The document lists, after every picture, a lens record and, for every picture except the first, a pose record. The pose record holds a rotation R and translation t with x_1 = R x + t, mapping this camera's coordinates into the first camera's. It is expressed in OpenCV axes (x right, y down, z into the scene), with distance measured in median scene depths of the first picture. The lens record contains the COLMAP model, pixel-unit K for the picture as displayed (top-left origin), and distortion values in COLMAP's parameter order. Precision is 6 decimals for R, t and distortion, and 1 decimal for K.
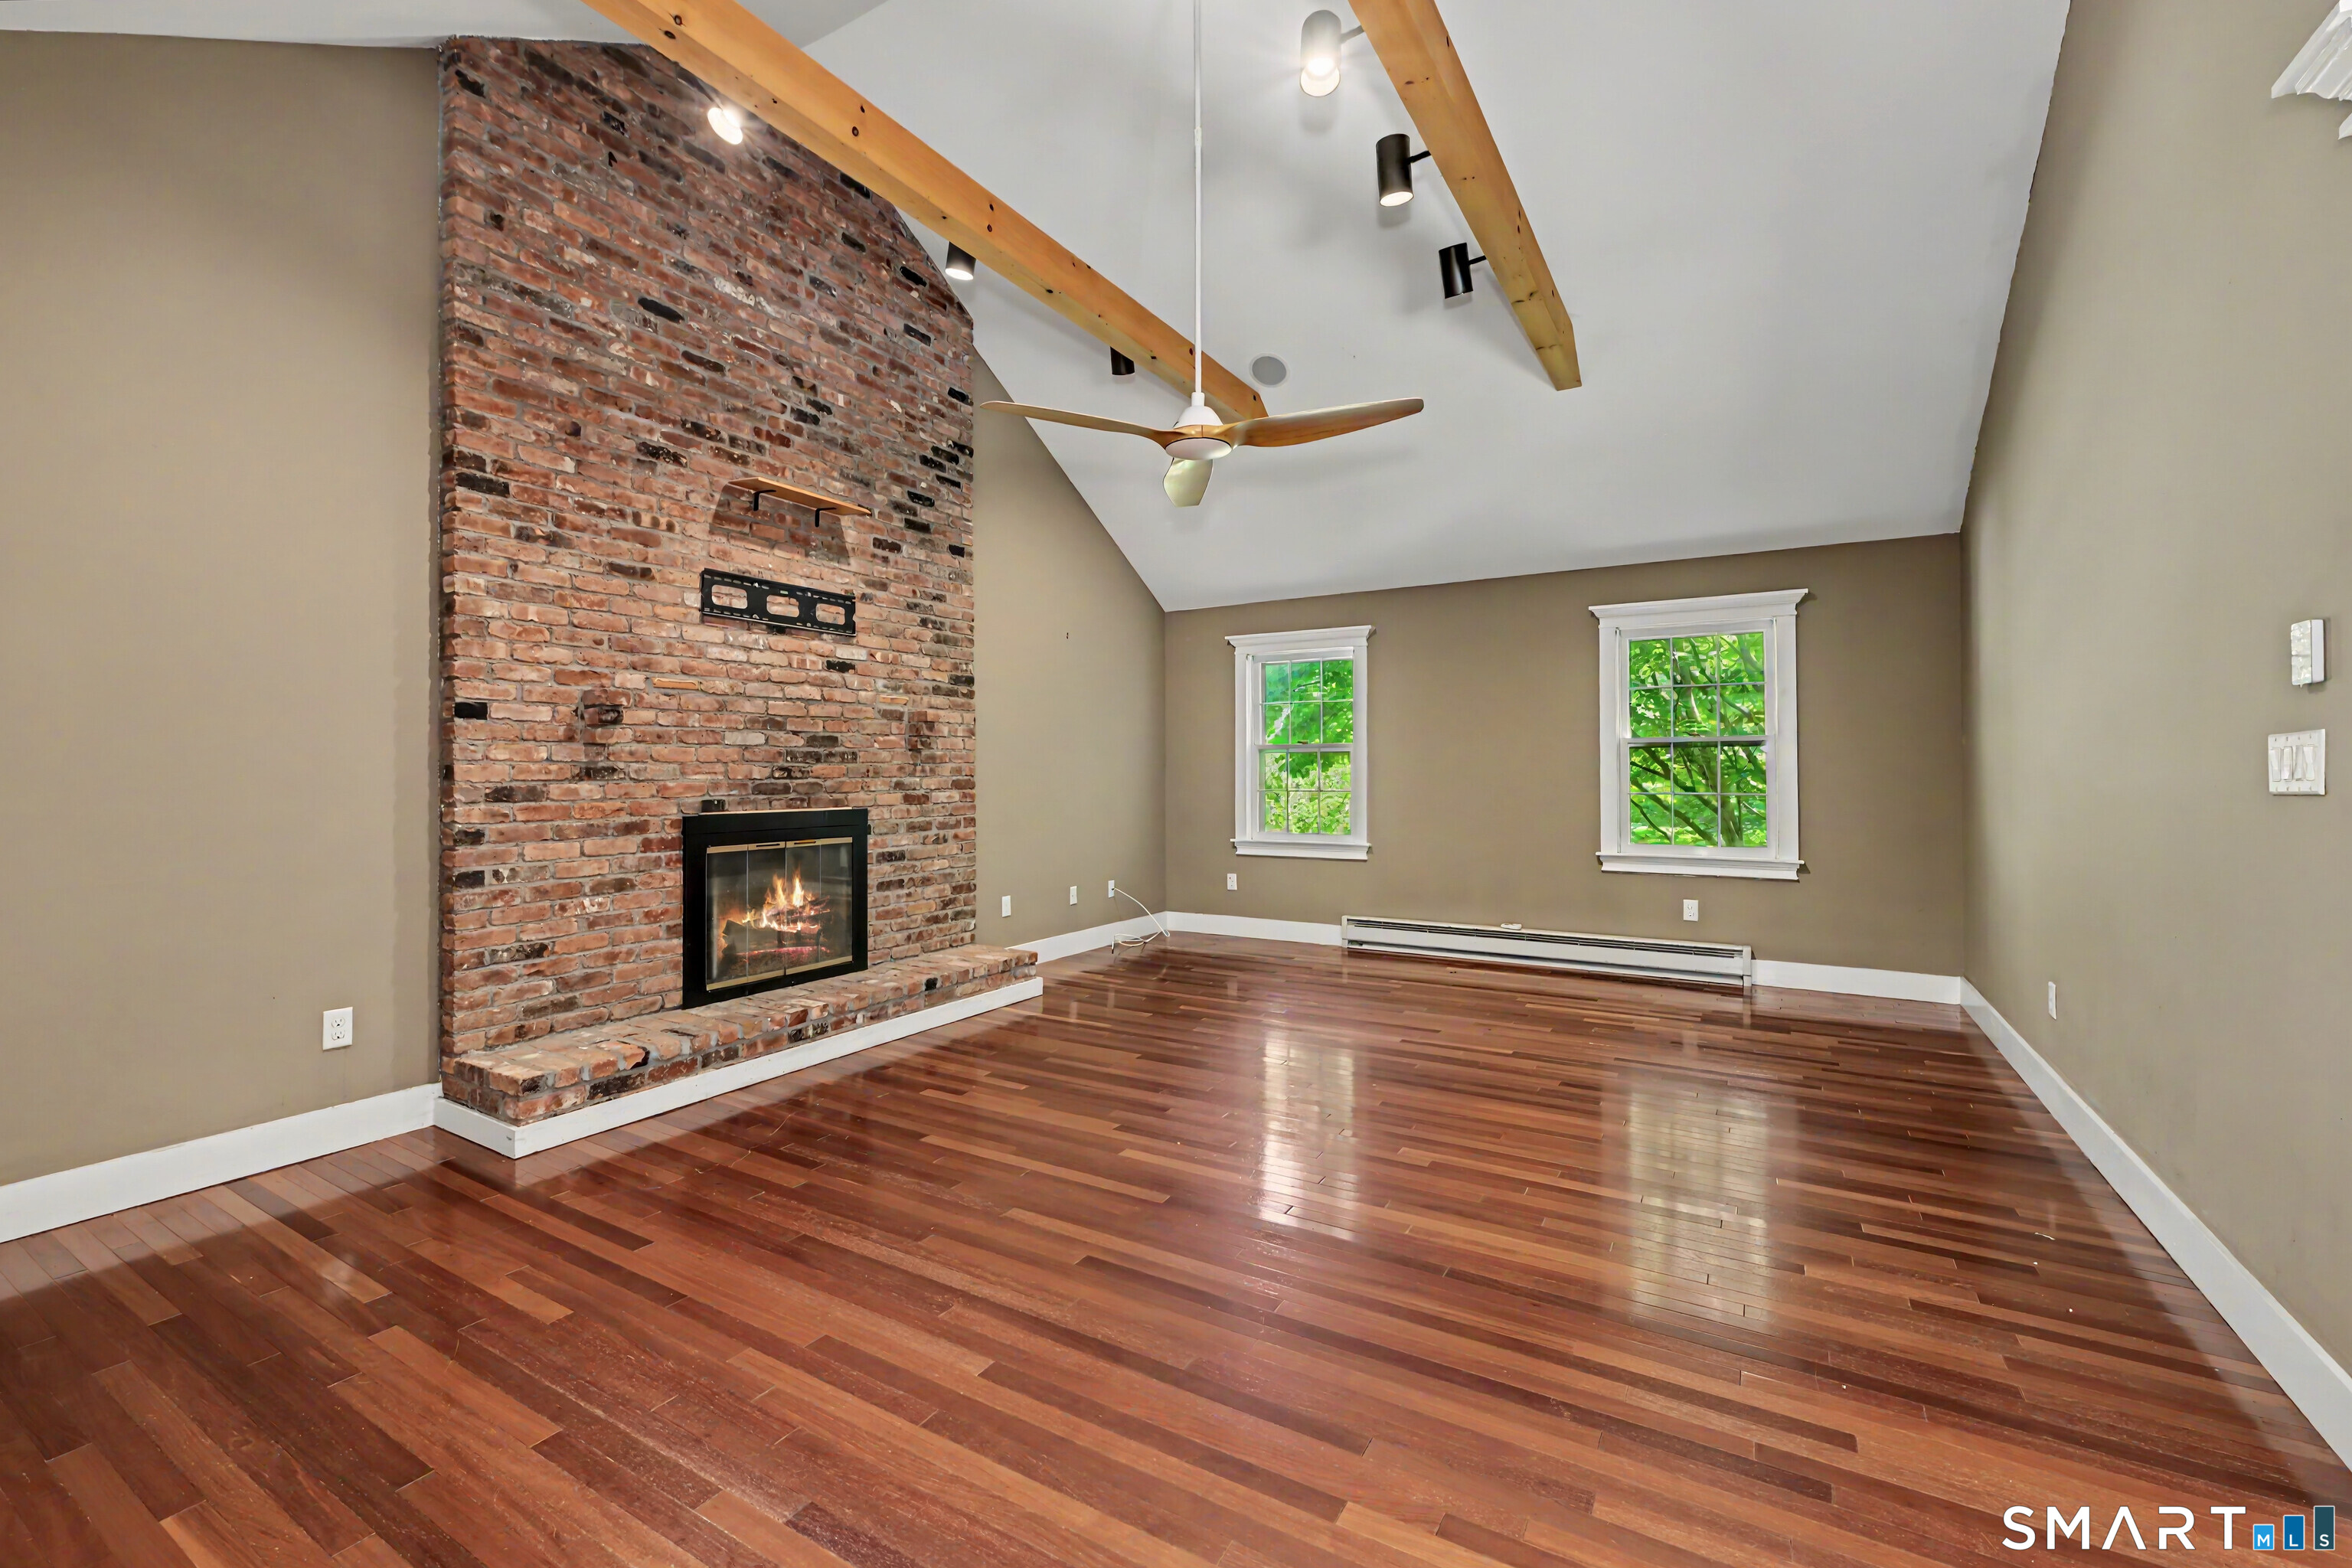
lens RADIAL K [[980.2, 0, 1166.9], [0, 980.2, 772.1], [0, 0, 1]] dist [0.001757, 0.000421]
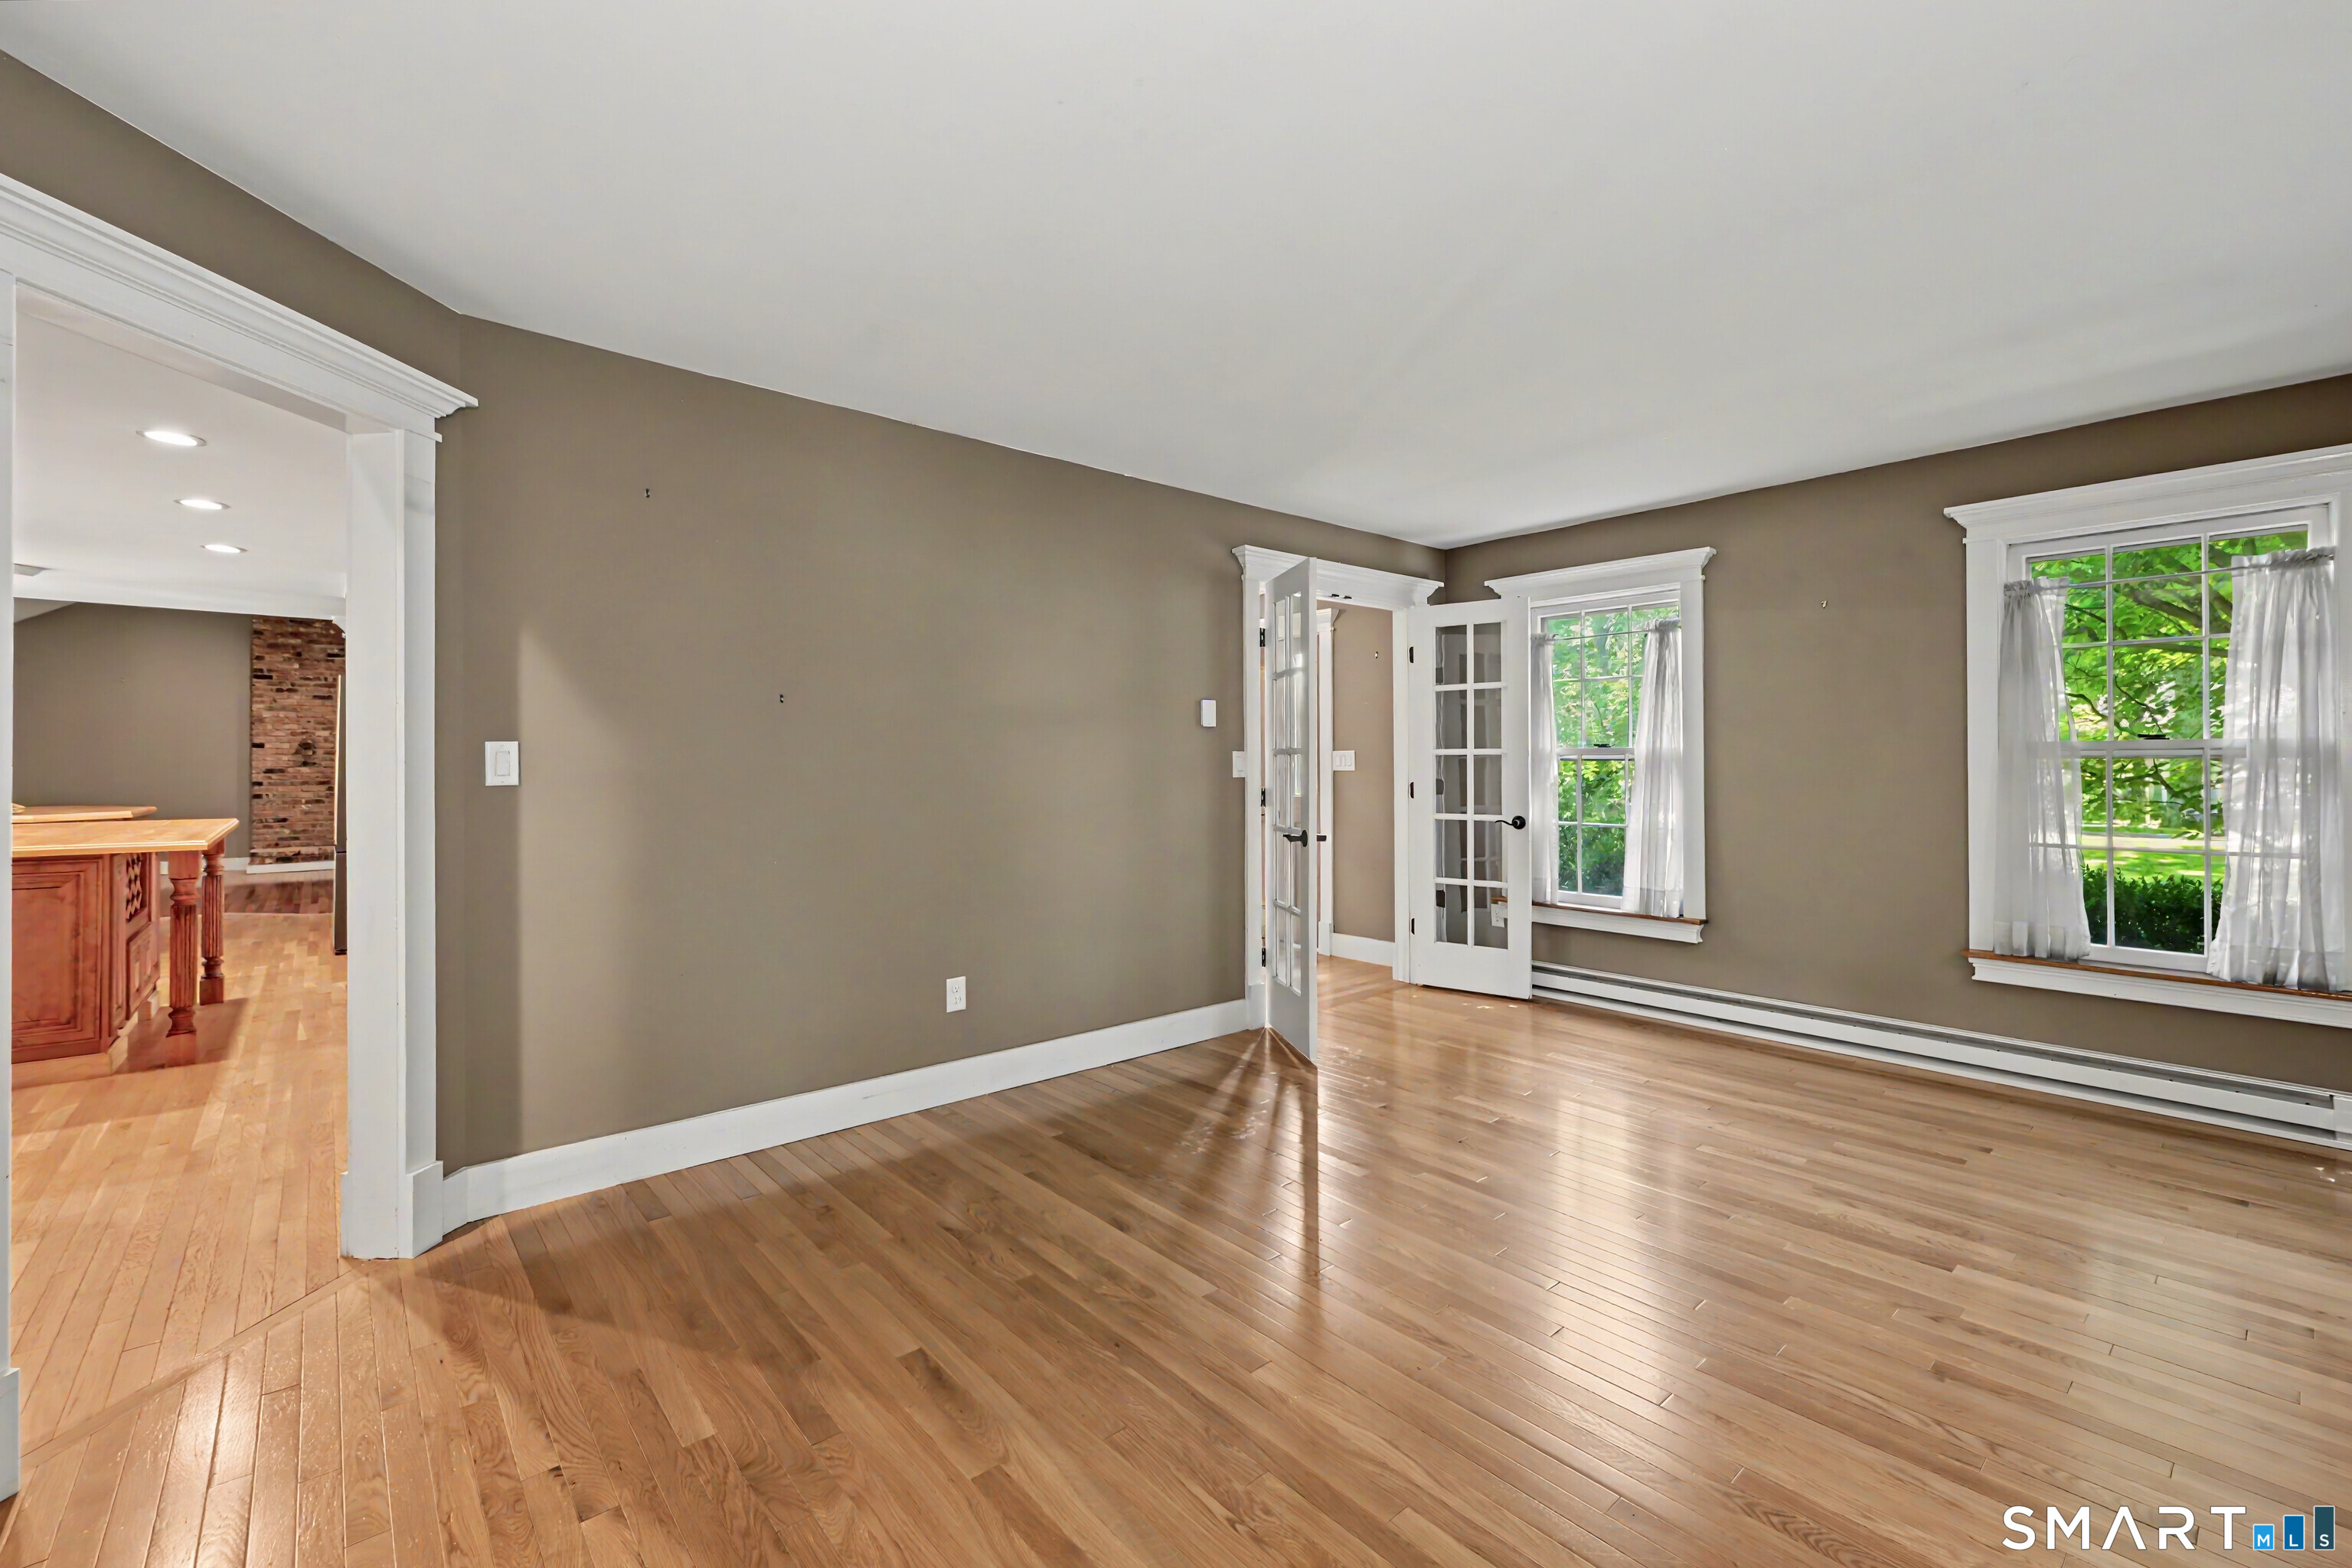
lens RADIAL K [[969.5, 0, 1163.2], [0, 969.5, 765.1], [0, 0, 1]] dist [-0.001857, -0.000075]
pose [[0.946557, 0.004426, -0.322507, 2.429640], [-0.003520, 0.999988, 0.003392, -0.013717], [0.322518, -0.002076, 0.946561, -0.834428]]
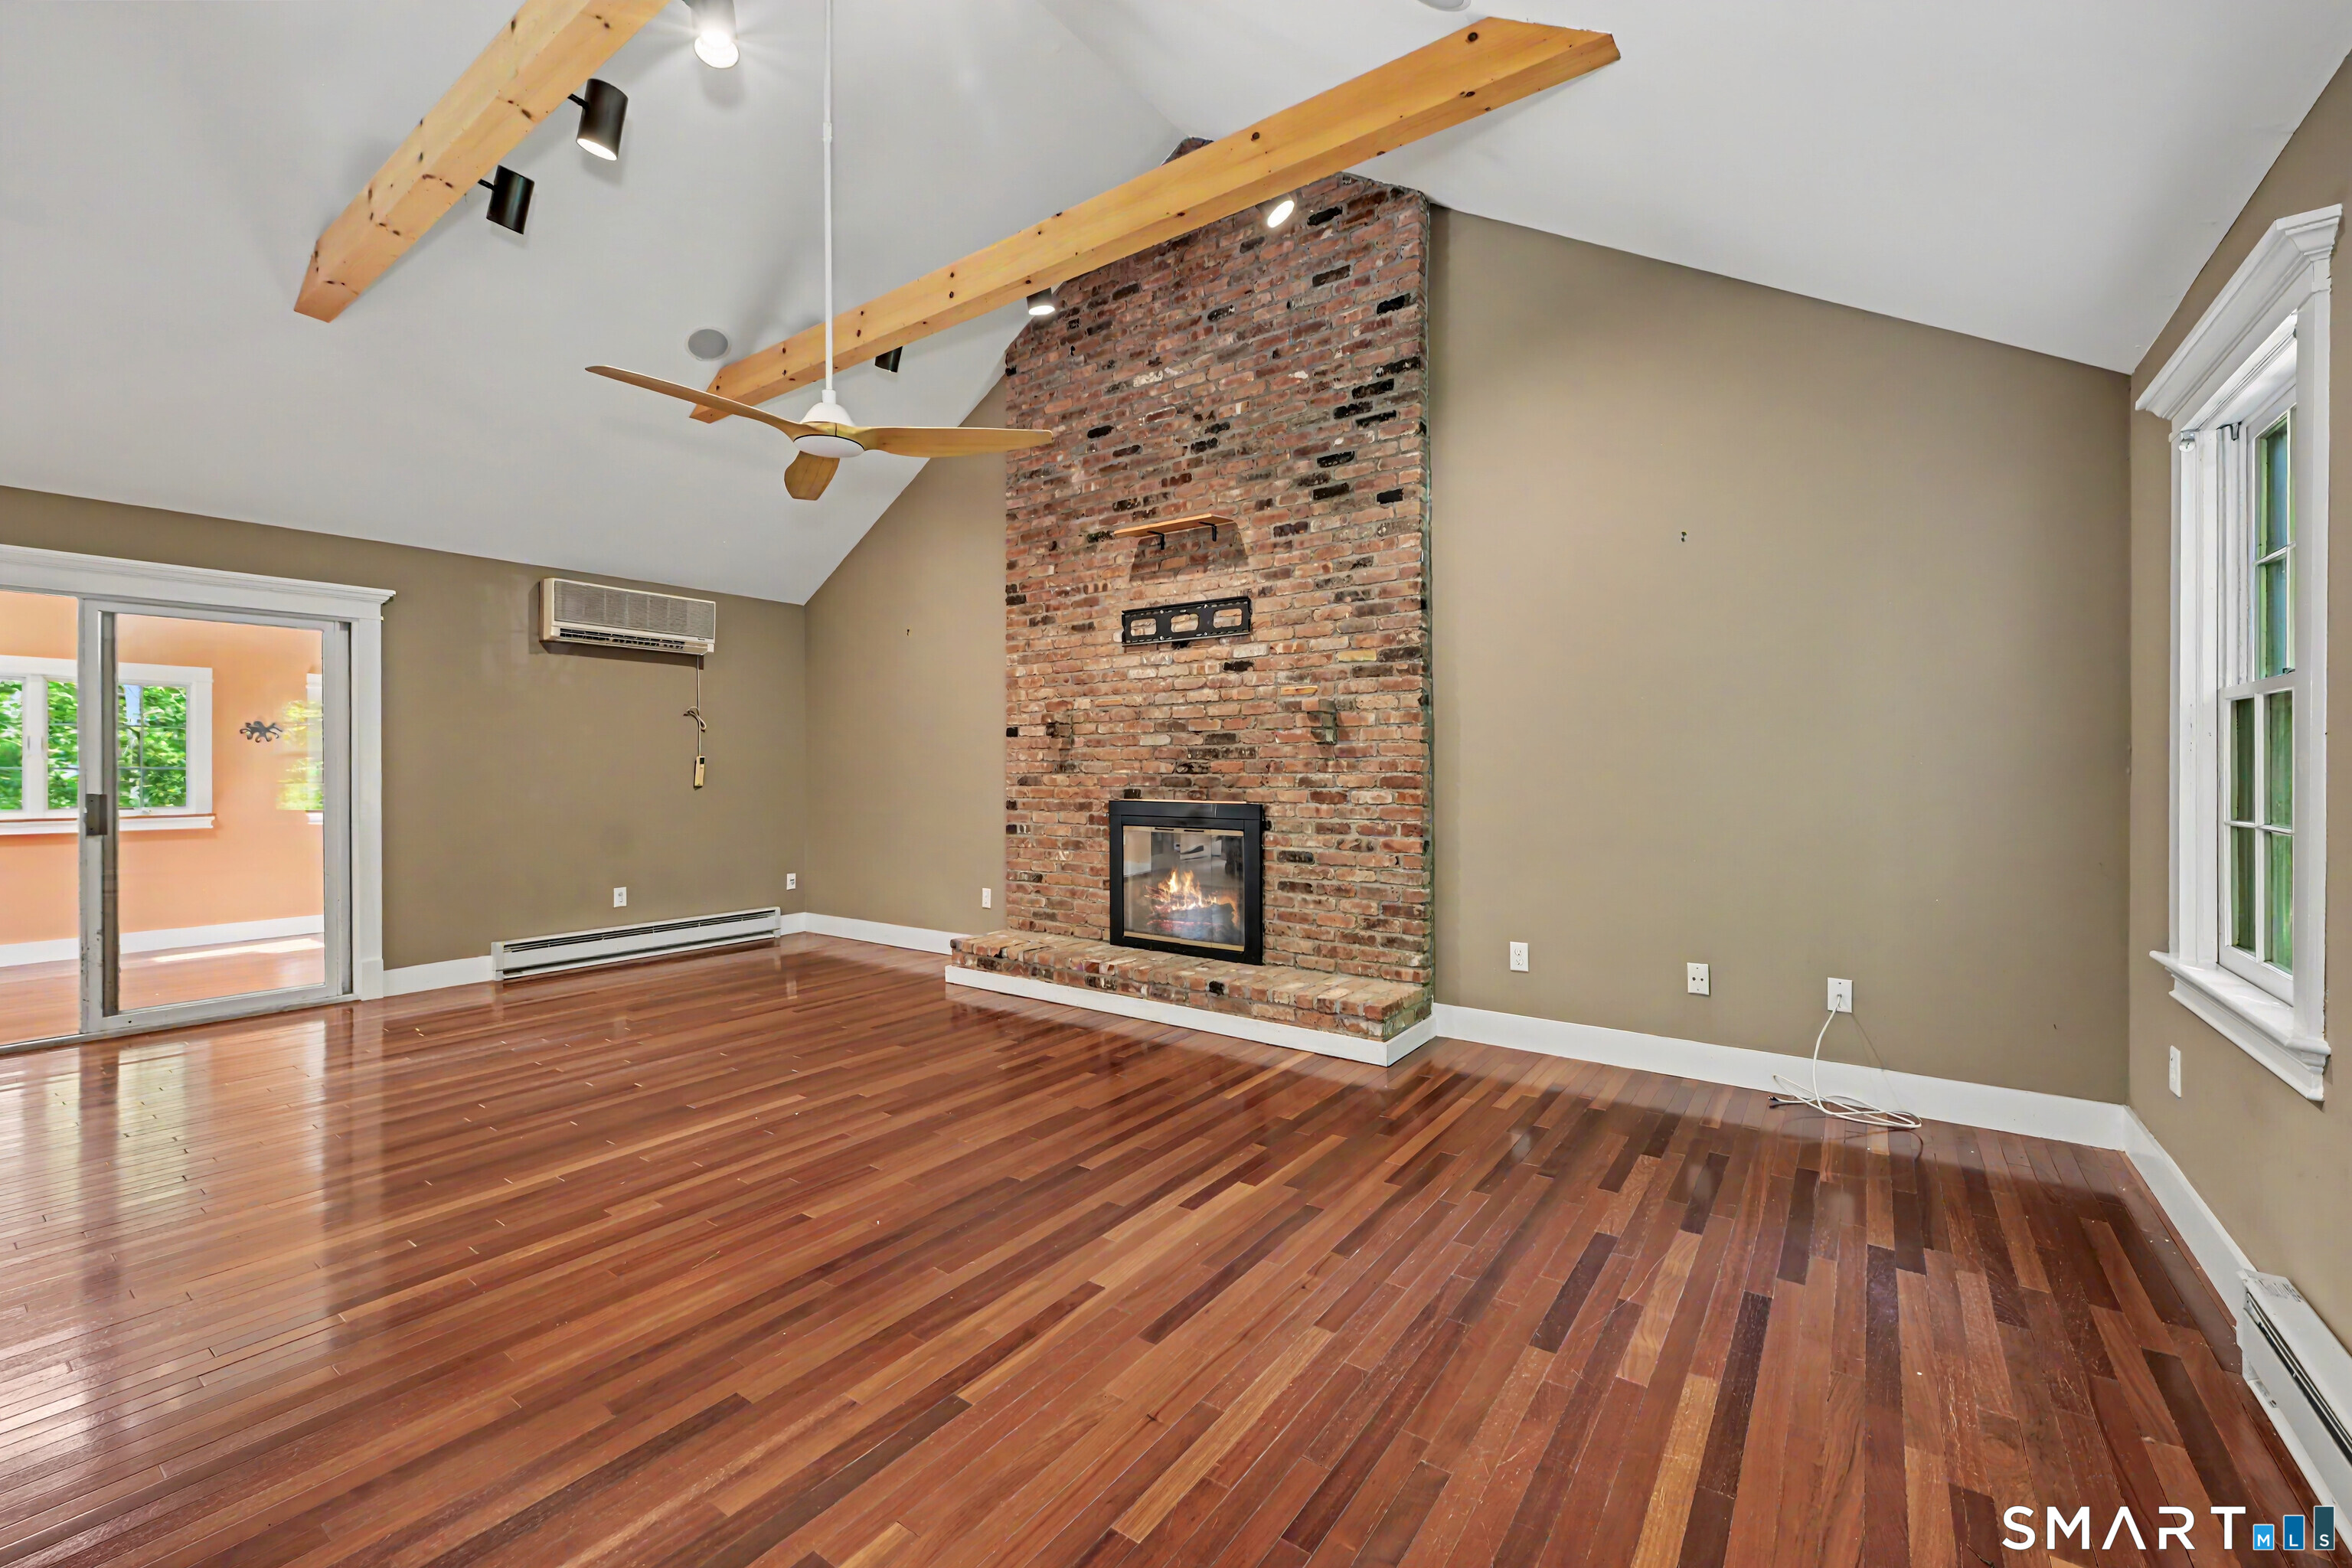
lens RADIAL K [[980.2, 0, 1166.9], [0, 980.2, 772.1], [0, 0, 1]] dist [0.001757, 0.000421]
pose [[-0.091690, 0.007166, -0.995762, 0.744511], [0.002065, 0.999973, 0.007006, -0.002803], [0.995785, -0.001414, -0.091702, 1.070275]]
